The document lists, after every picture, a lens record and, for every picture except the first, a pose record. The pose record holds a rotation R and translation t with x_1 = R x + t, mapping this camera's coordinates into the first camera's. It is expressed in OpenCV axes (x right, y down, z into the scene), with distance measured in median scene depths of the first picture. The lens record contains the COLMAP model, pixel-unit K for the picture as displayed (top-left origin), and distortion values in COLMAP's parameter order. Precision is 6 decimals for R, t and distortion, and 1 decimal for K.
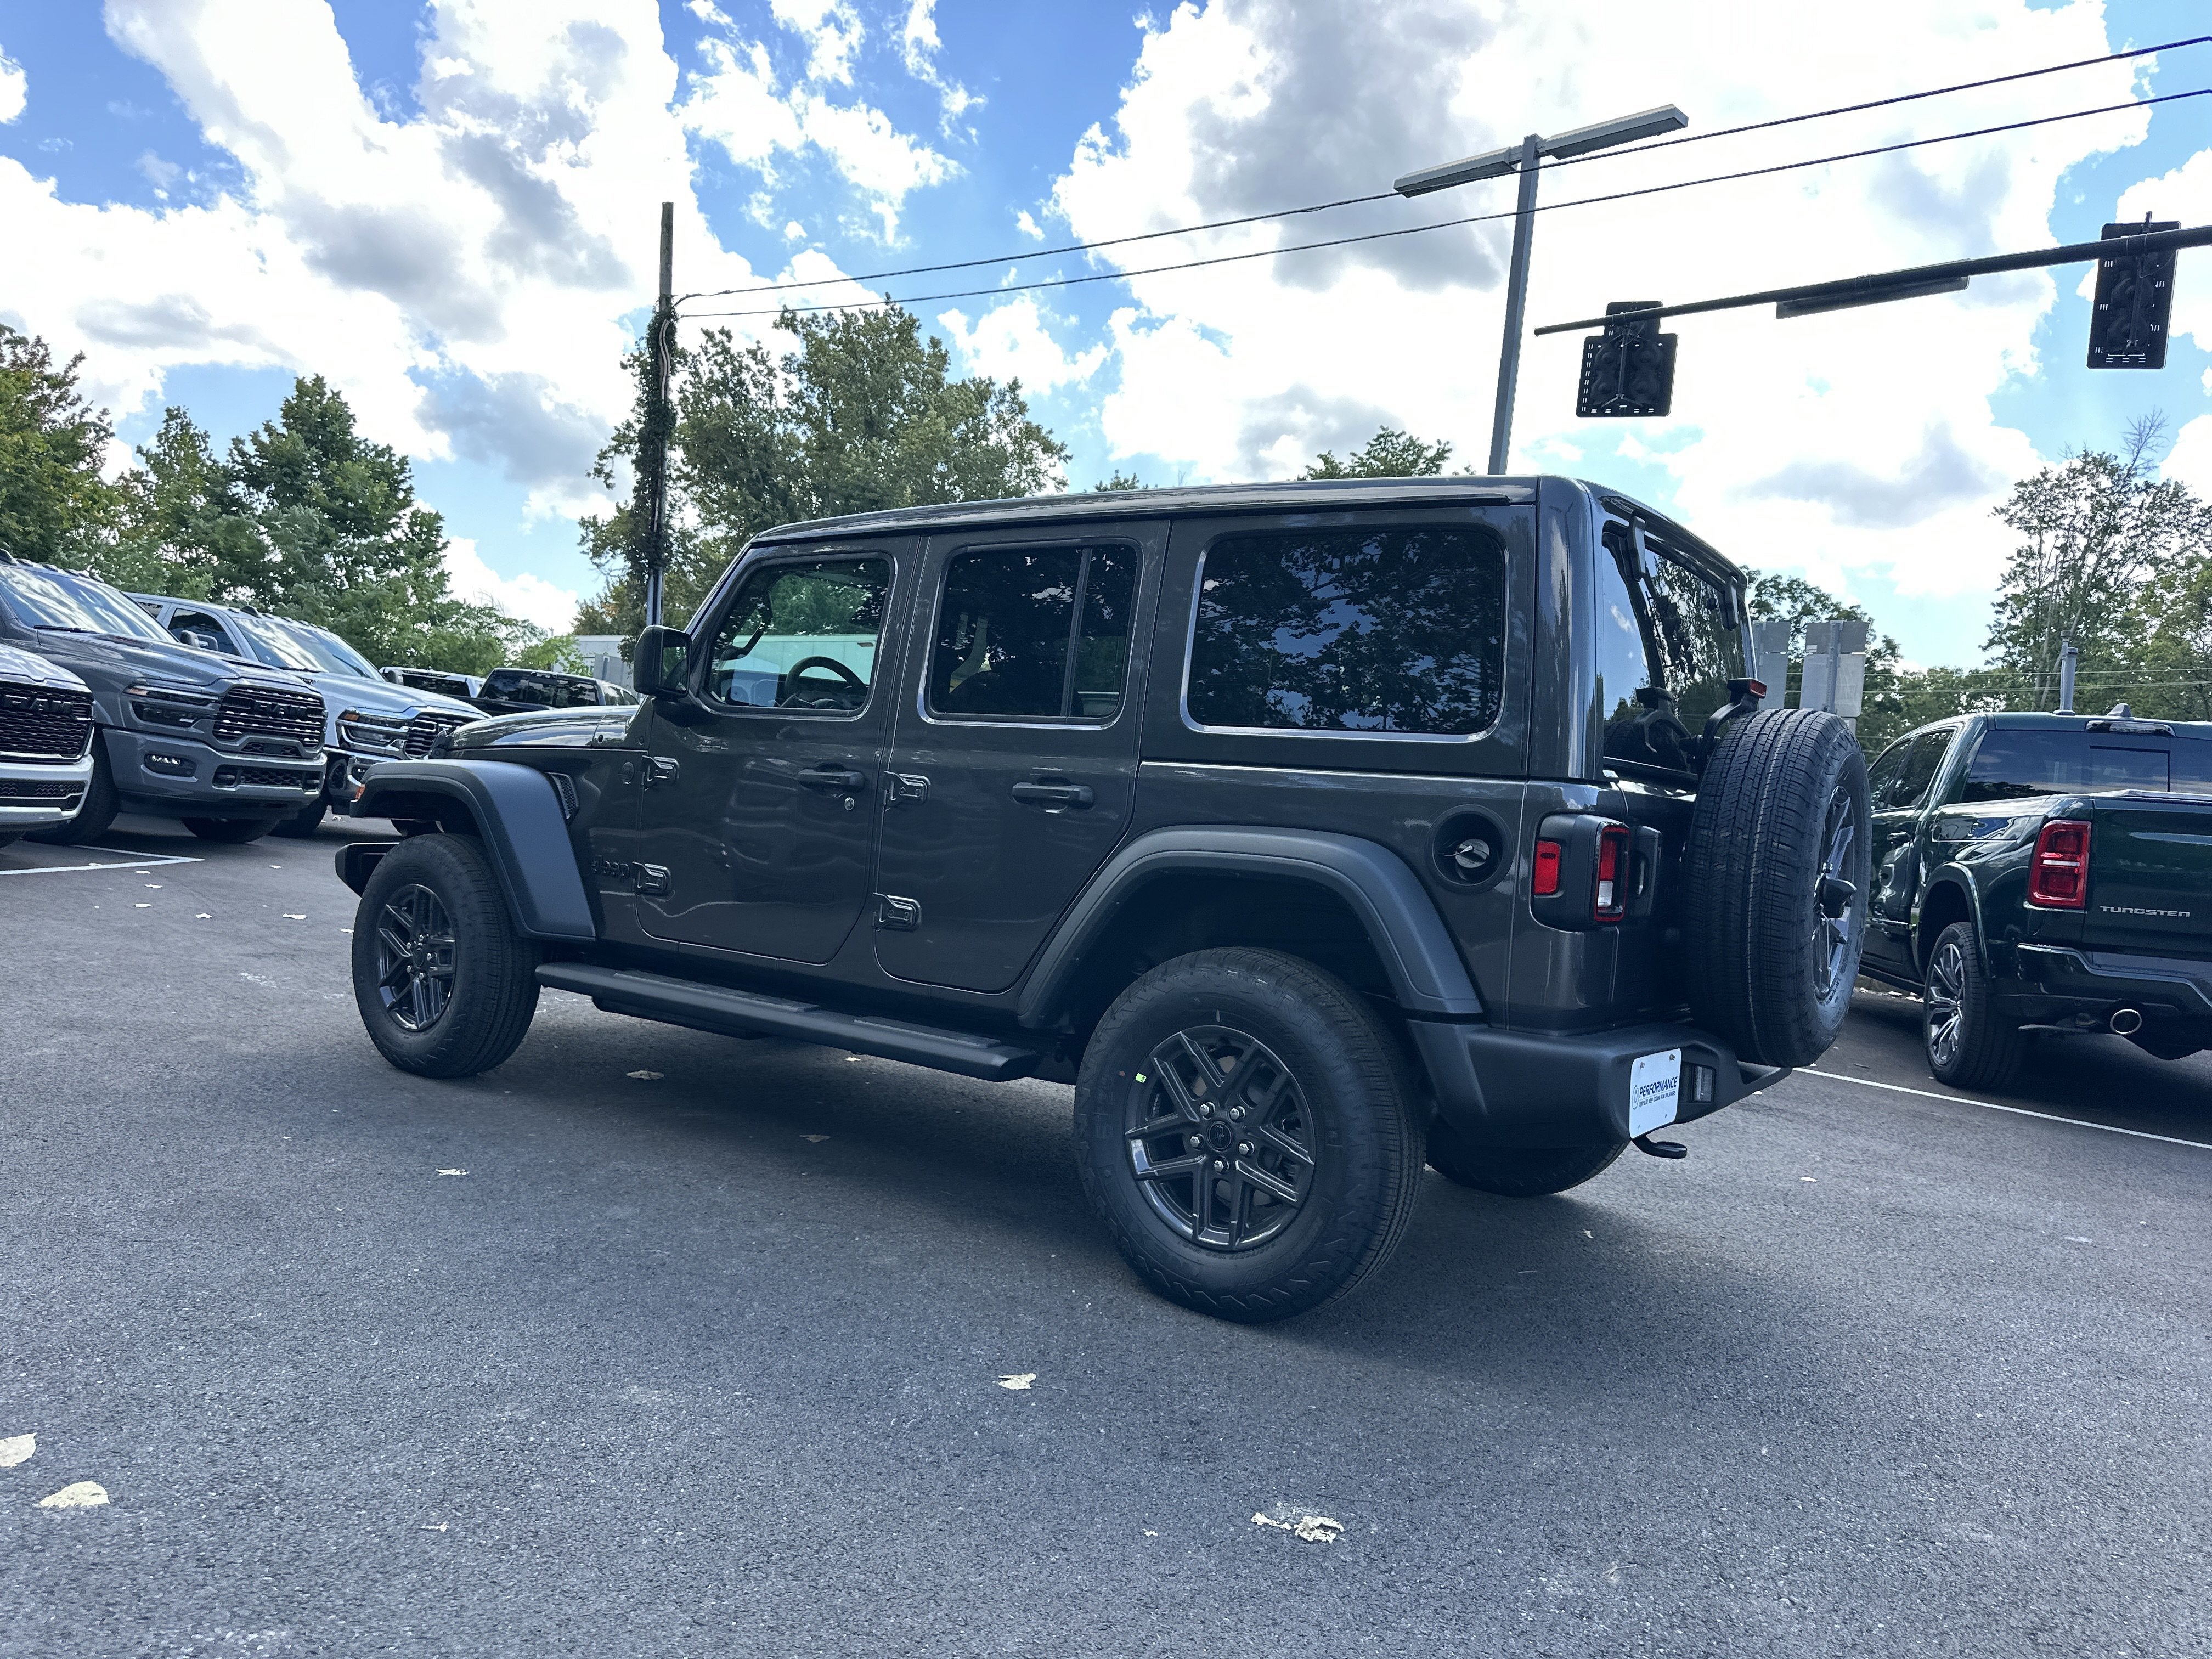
lens RADIAL K [[1586.3, 0, 1106.0], [0, 1586.3, 829.5], [0, 0, 1]] dist [0.086399, -0.133551]
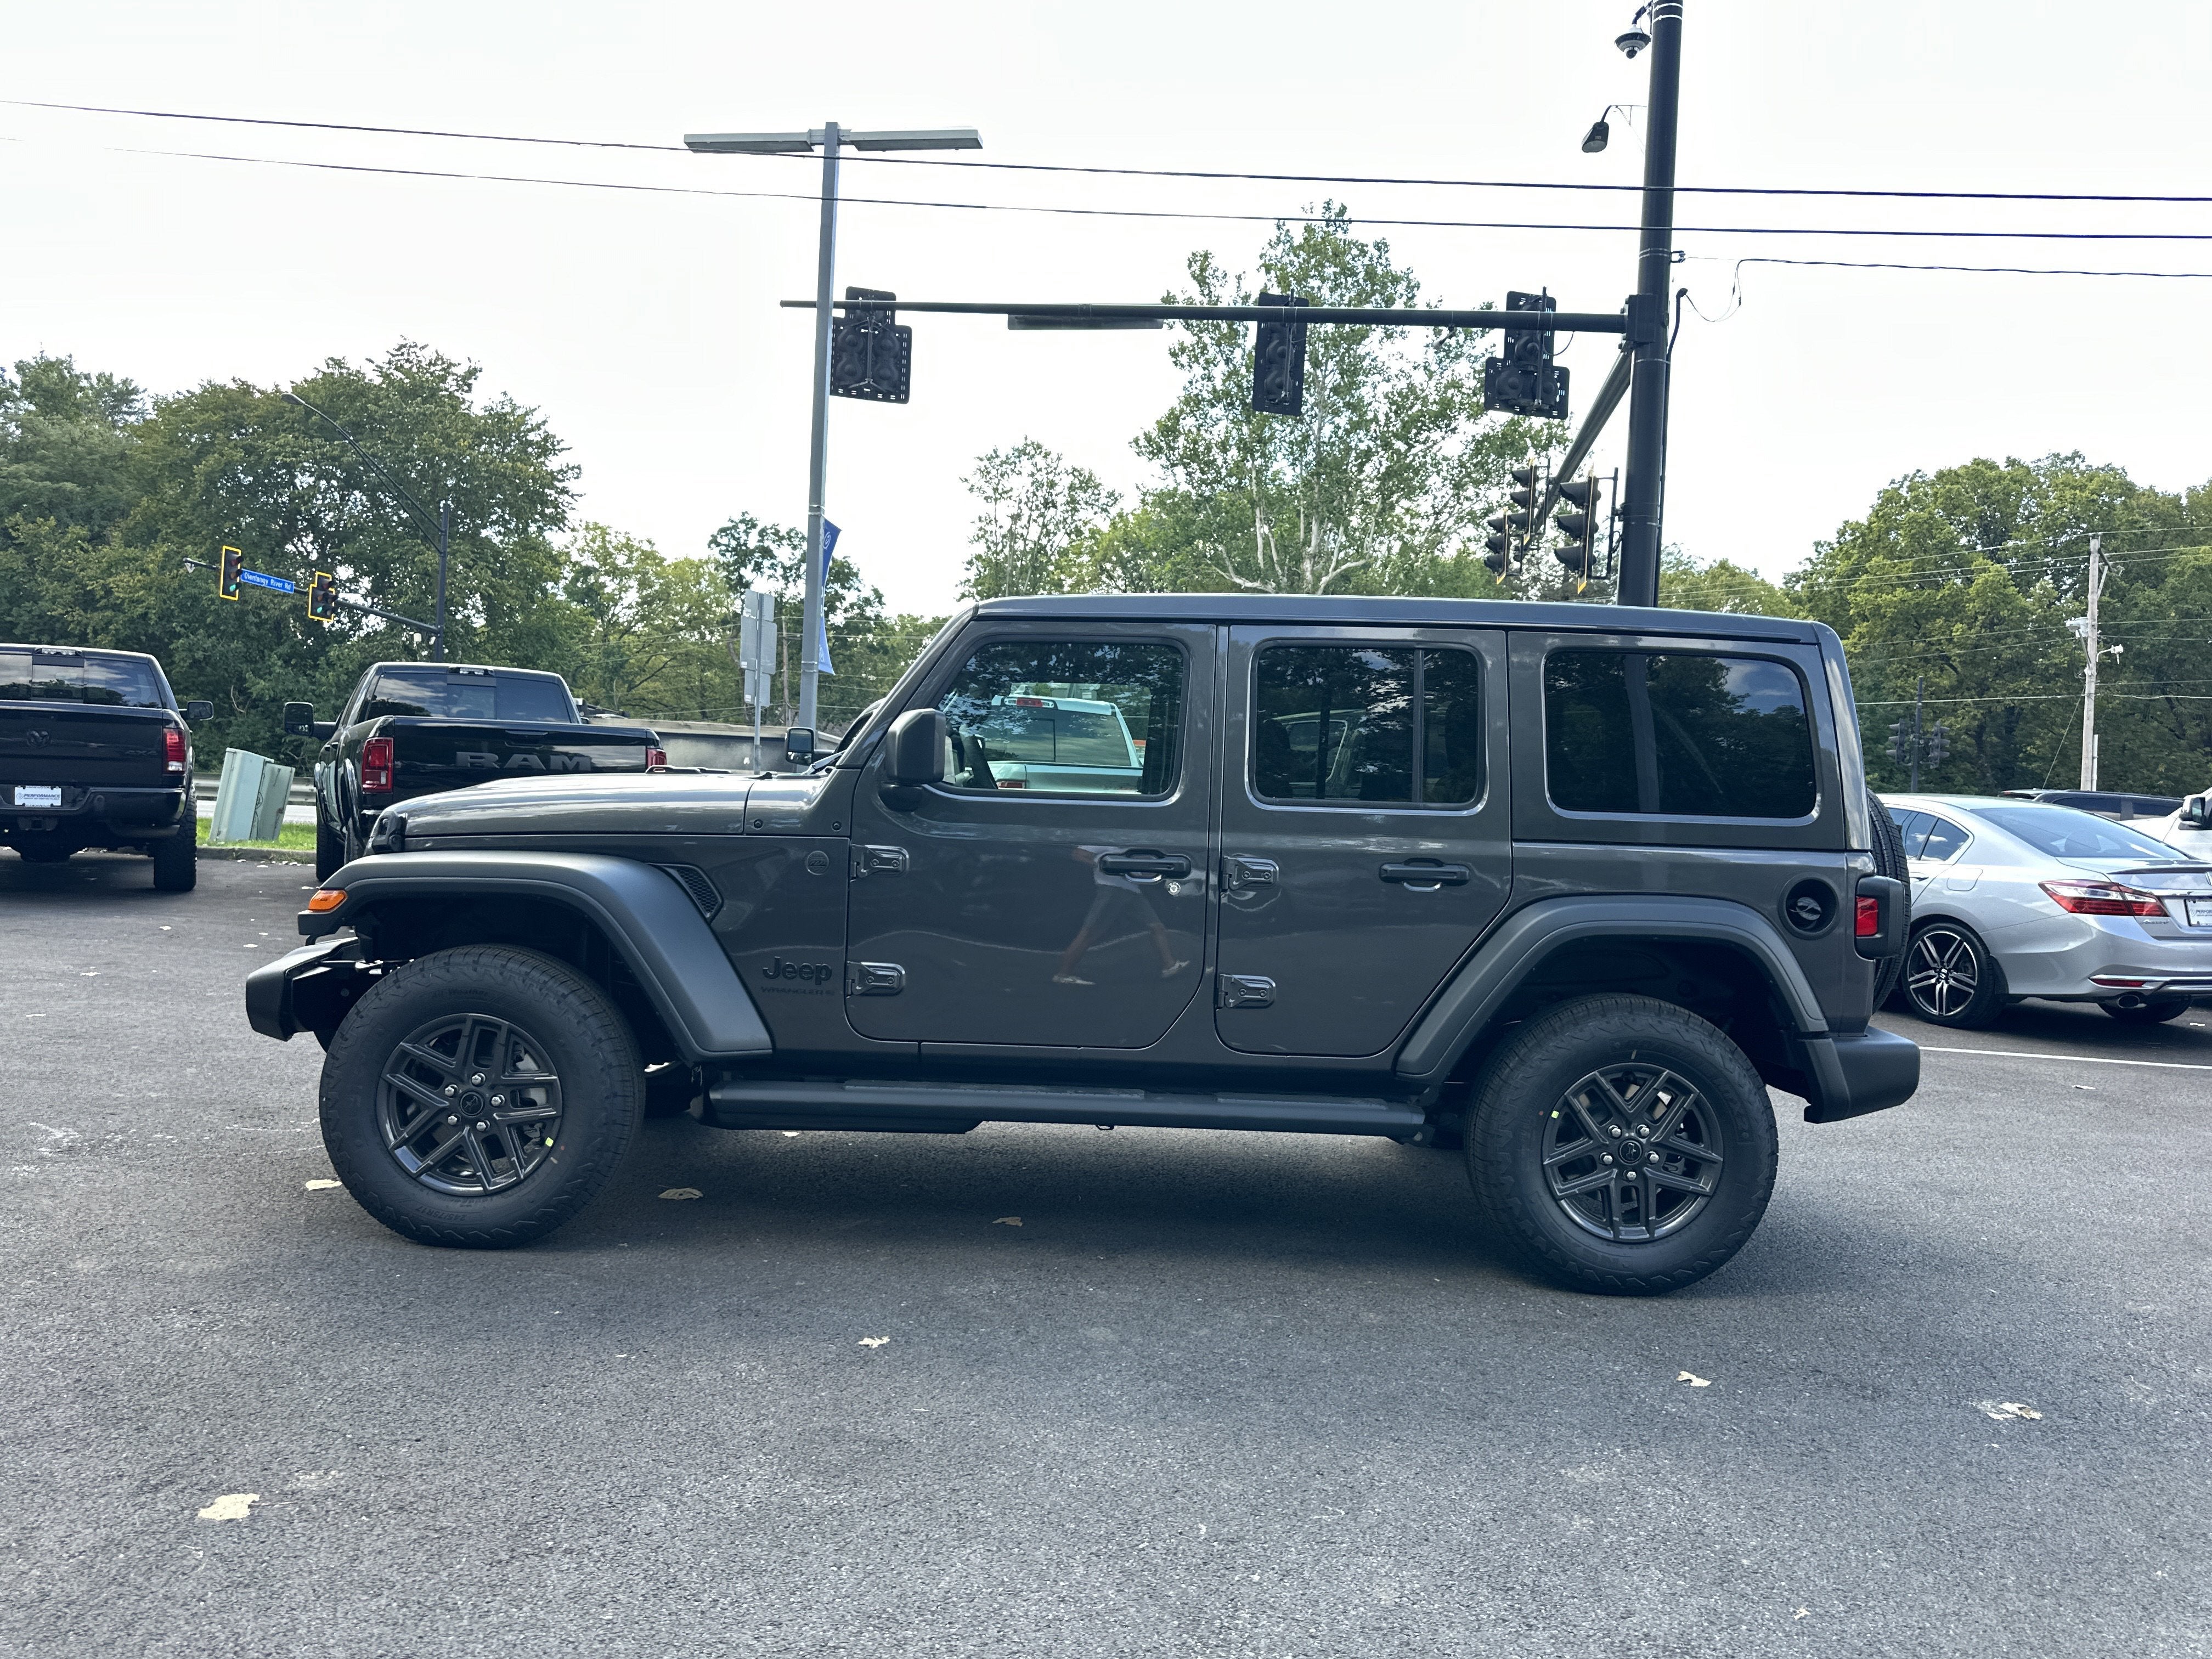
lens RADIAL K [[1586.3, 0, 1106.0], [0, 1586.3, 829.5], [0, 0, 1]] dist [0.086399, -0.133551]
pose [[0.795536, -0.060034, 0.602924, -0.642792], [0.031906, 0.997849, 0.057259, -0.090883], [-0.605065, -0.026315, 0.795741, 0.174959]]
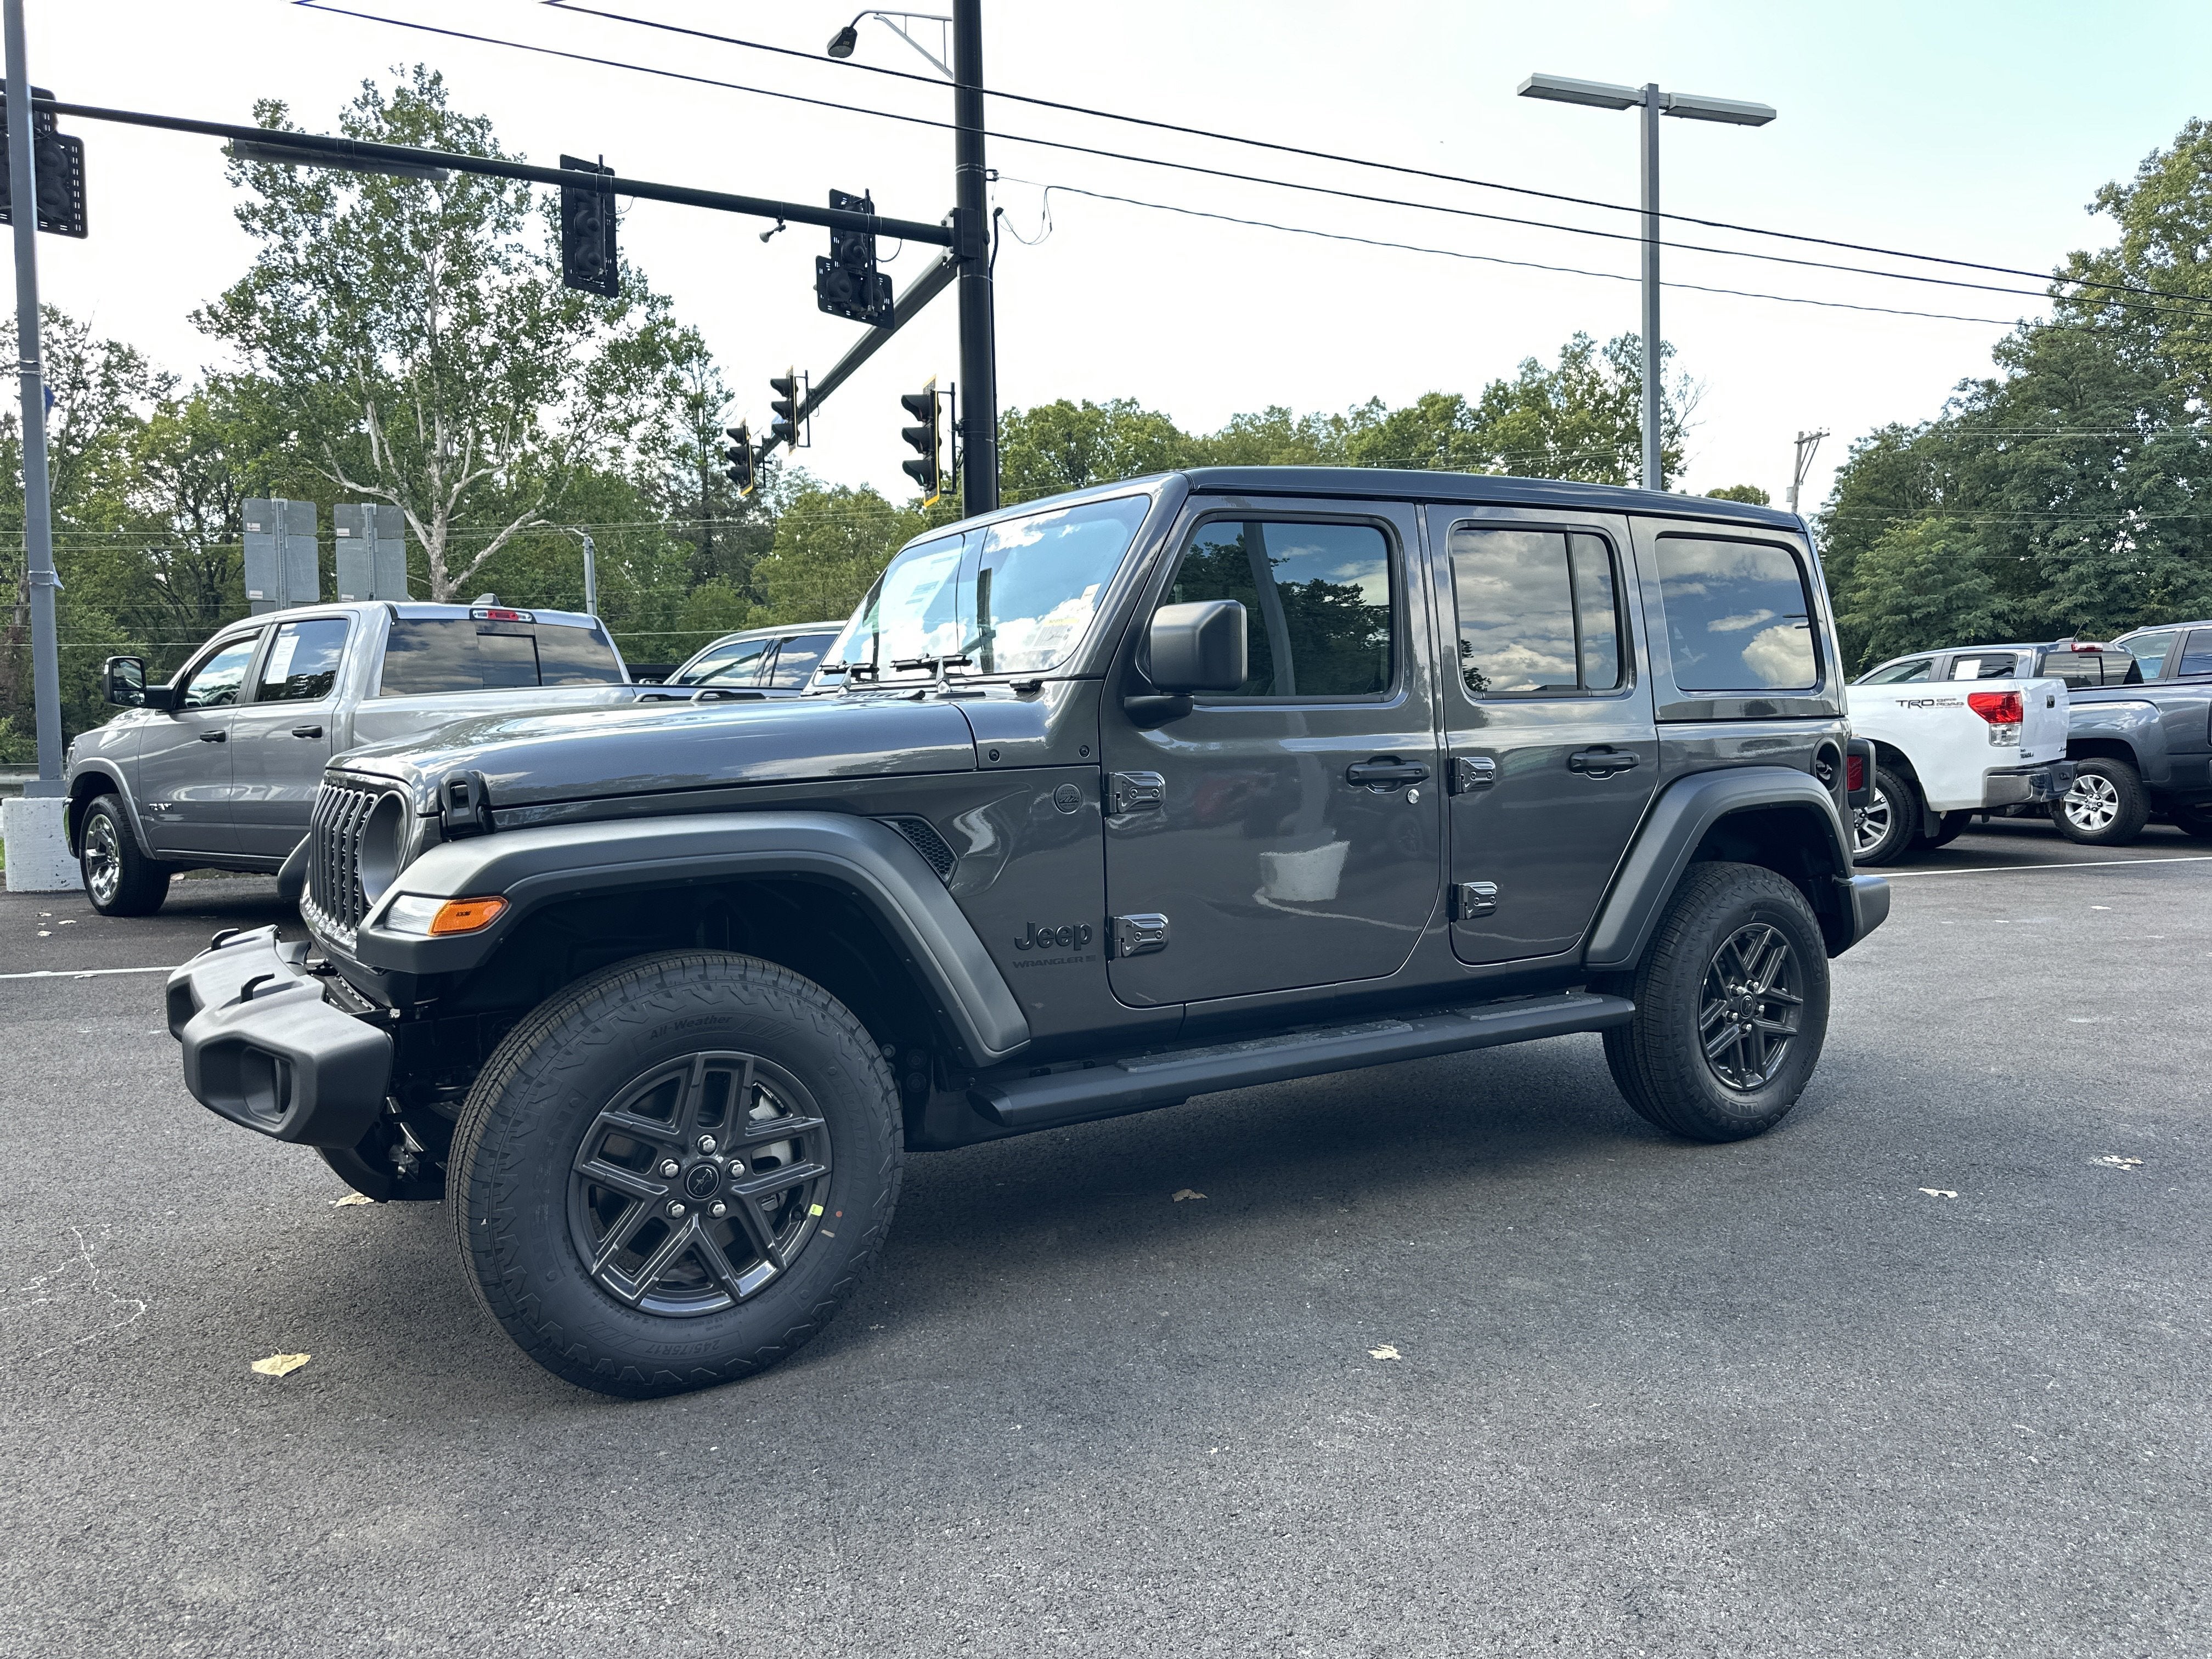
lens RADIAL K [[1575.7, 0, 1109.8], [0, 1575.7, 835.8], [0, 0, 1]] dist [0.029481, -0.052289]
pose [[0.341175, -0.147279, 0.928390, -0.860354], [0.053789, 0.989090, 0.137141, -0.103265], [-0.938459, 0.003148, 0.345375, 0.681143]]
